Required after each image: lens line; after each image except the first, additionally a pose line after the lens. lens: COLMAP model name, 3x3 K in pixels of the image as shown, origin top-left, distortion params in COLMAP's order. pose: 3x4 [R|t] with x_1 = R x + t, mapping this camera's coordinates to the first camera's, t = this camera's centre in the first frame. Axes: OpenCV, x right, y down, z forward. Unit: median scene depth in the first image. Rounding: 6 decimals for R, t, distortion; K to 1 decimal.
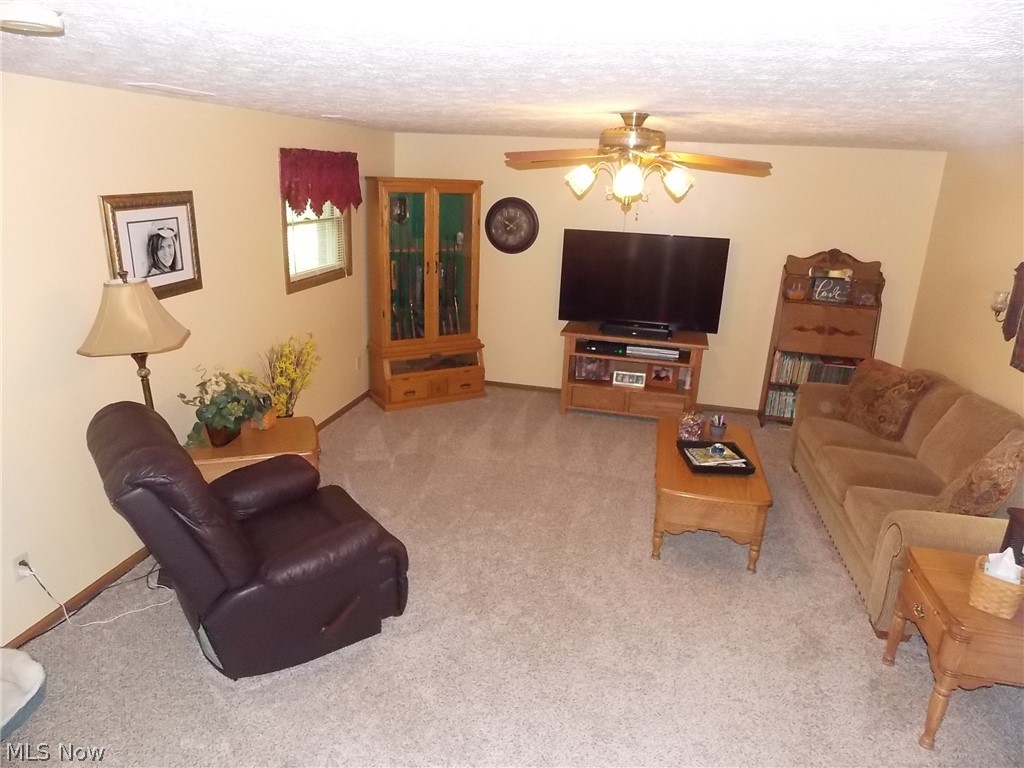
lens RADIAL K [[673.4, 0, 515.5], [0, 673.4, 381.6], [0, 0, 1]] dist [0.009837, -0.003515]
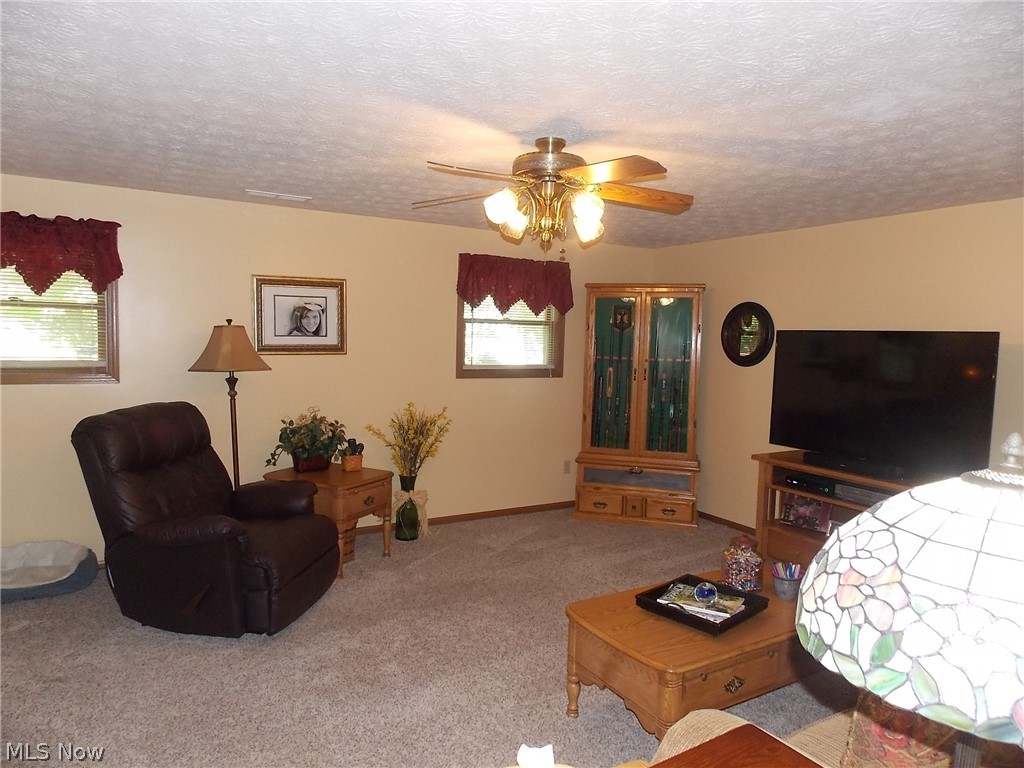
lens RADIAL K [[673.4, 0, 512.5], [0, 673.4, 388.9], [0, 0, 1]] dist [0.009837, -0.003515]
pose [[0.685903, 0.033787, -0.726909, 0.647743], [-0.216691, 0.963089, -0.159703, 0.056656], [0.694682, 0.267056, 0.667906, 0.376520]]
